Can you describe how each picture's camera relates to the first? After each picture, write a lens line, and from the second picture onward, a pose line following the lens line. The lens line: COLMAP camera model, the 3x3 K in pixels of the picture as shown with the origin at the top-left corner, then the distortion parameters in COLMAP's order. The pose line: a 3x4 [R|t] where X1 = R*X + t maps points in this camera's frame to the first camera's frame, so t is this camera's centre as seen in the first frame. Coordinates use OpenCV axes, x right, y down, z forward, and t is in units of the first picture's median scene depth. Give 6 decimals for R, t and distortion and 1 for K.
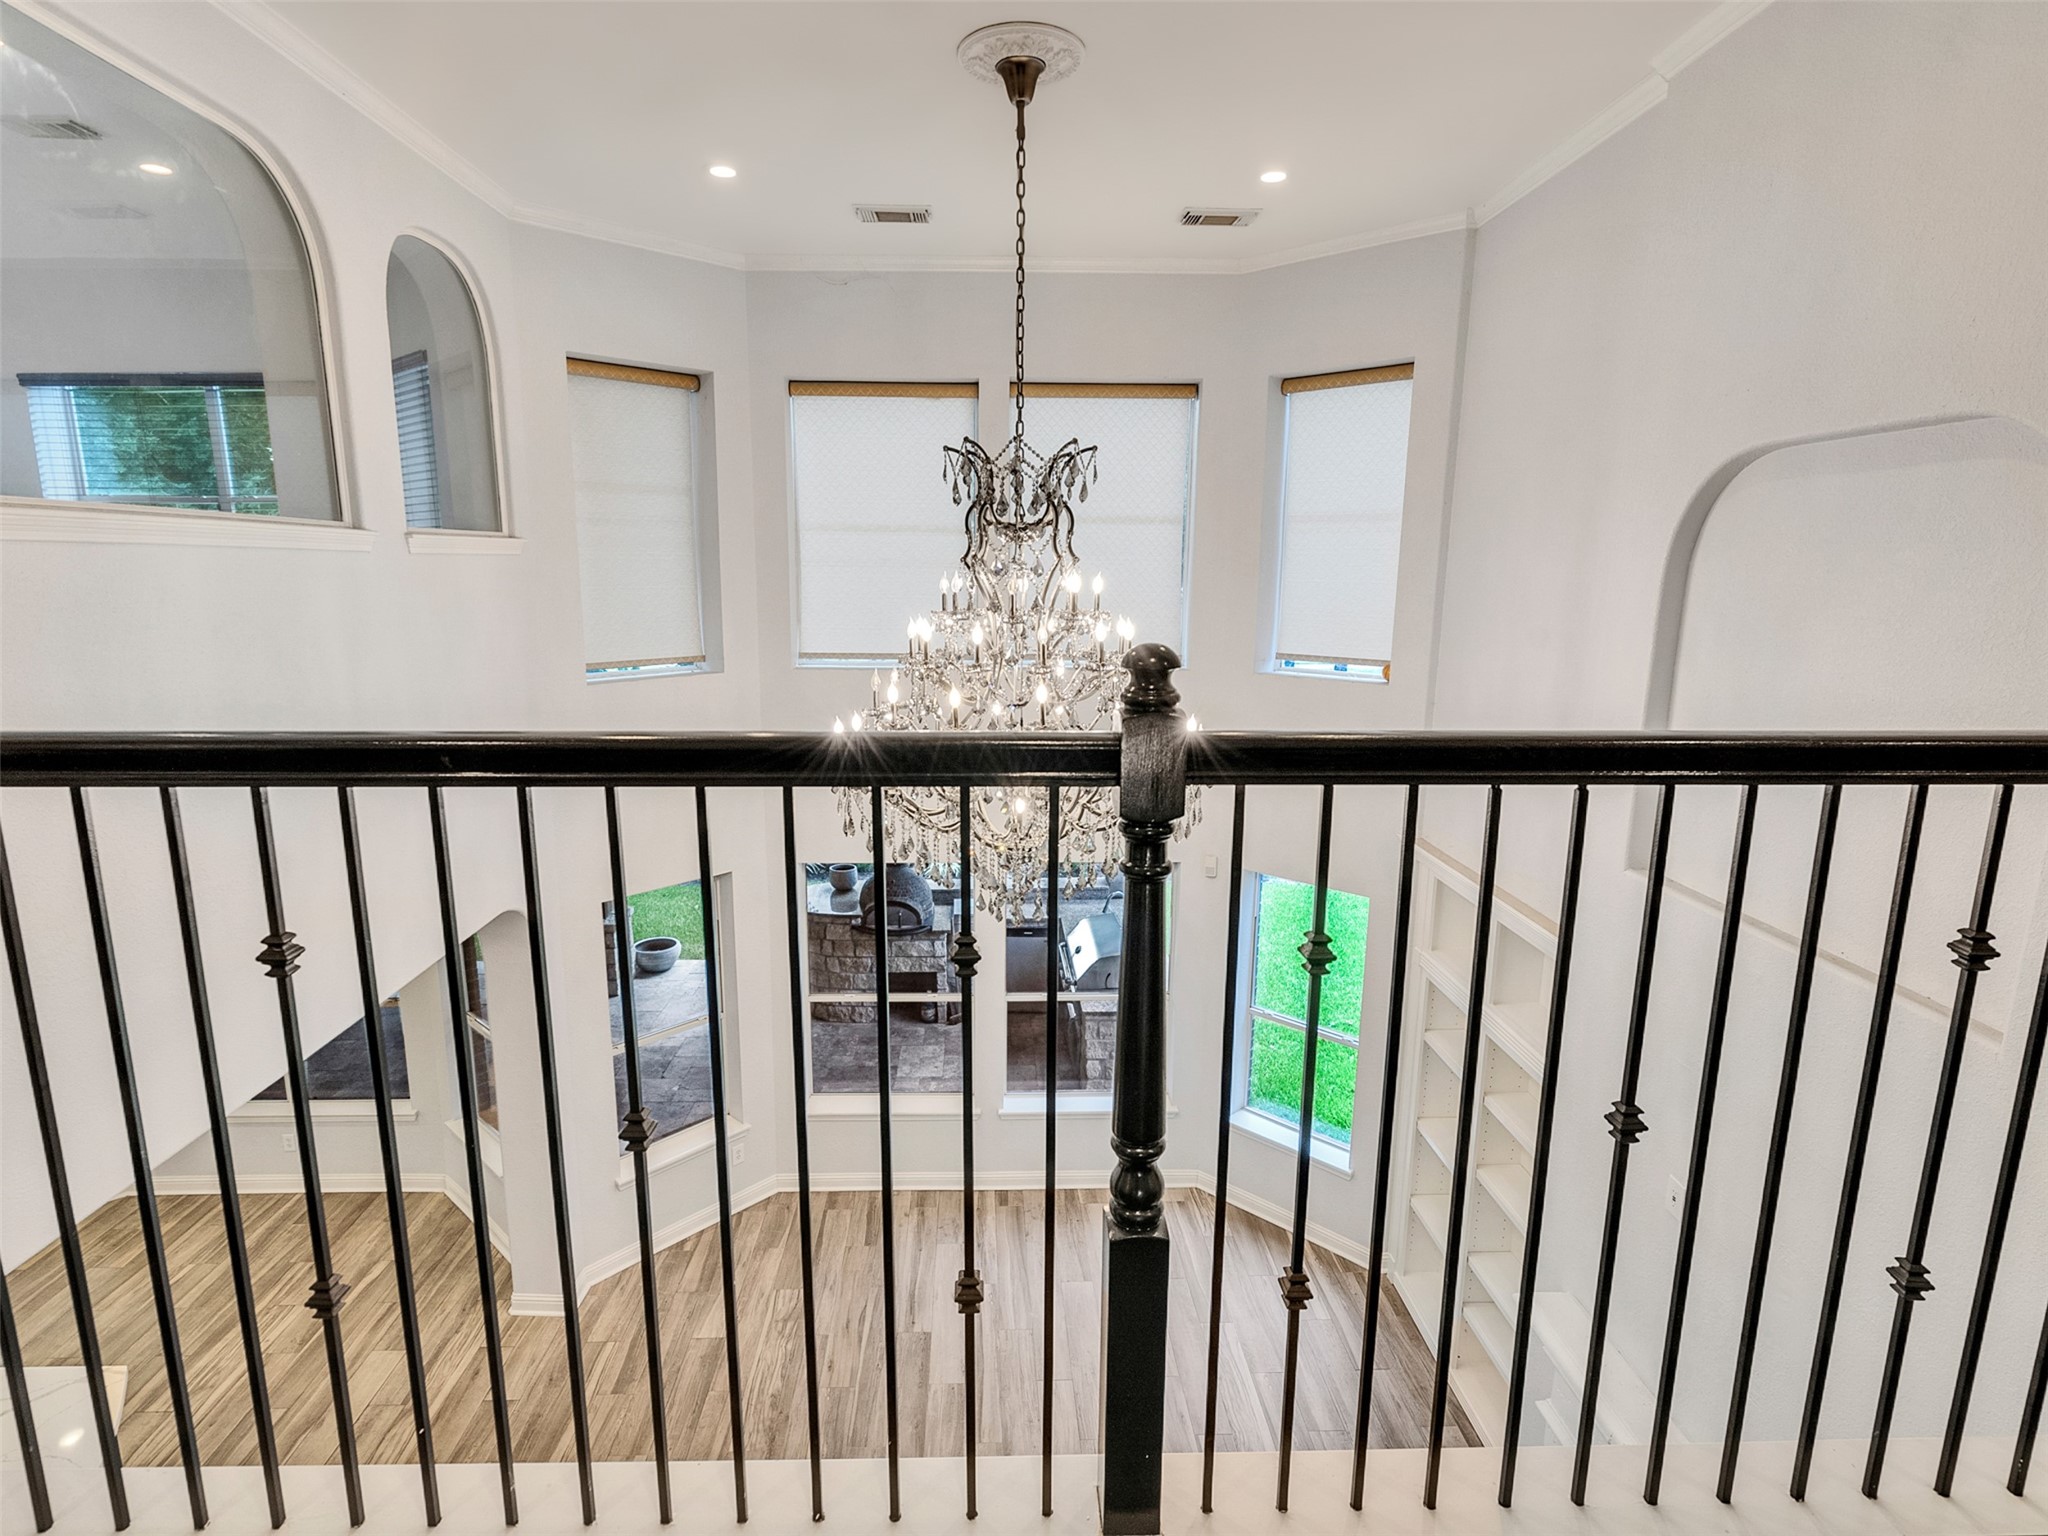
lens RADIAL K [[1050.2, 0, 1014.3], [0, 1050.2, 770.8], [0, 0, 1]] dist [-0.008304, 0.006896]
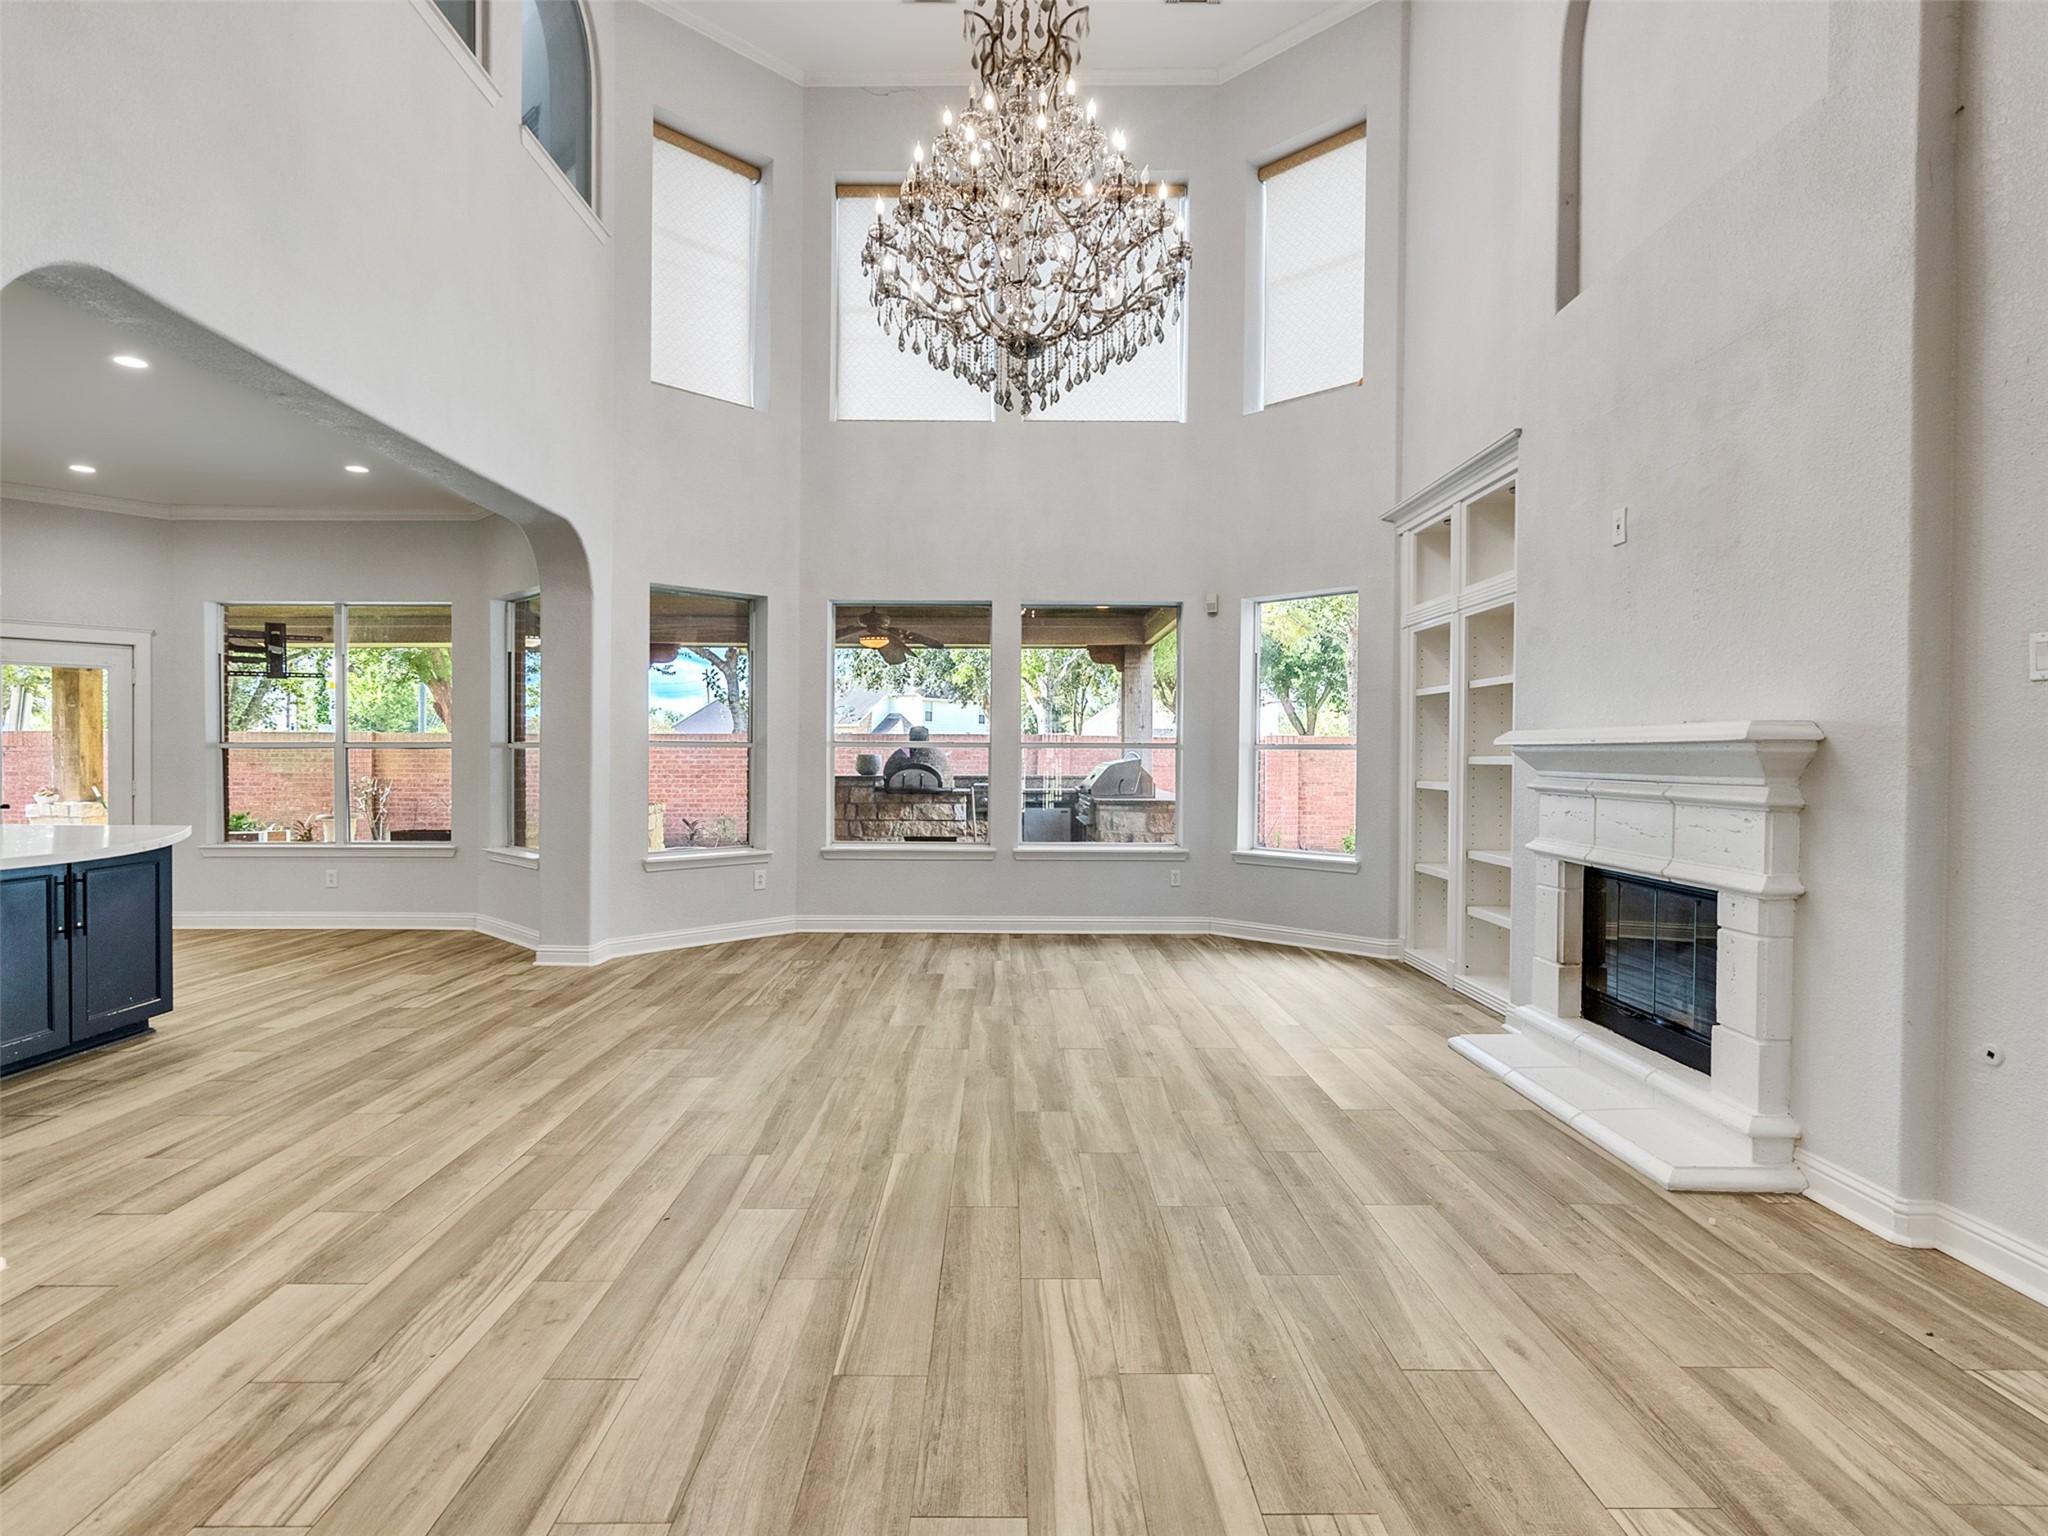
lens RADIAL K [[1050.2, 0, 1015.5], [0, 1050.2, 770.3], [0, 0, 1]] dist [-0.008304, 0.006896]
pose [[0.999703, -0.000910, -0.024356, 0.014437], [-0.003511, 0.983505, -0.180848, 0.510929], [0.024119, 0.180879, 0.983209, -0.031141]]
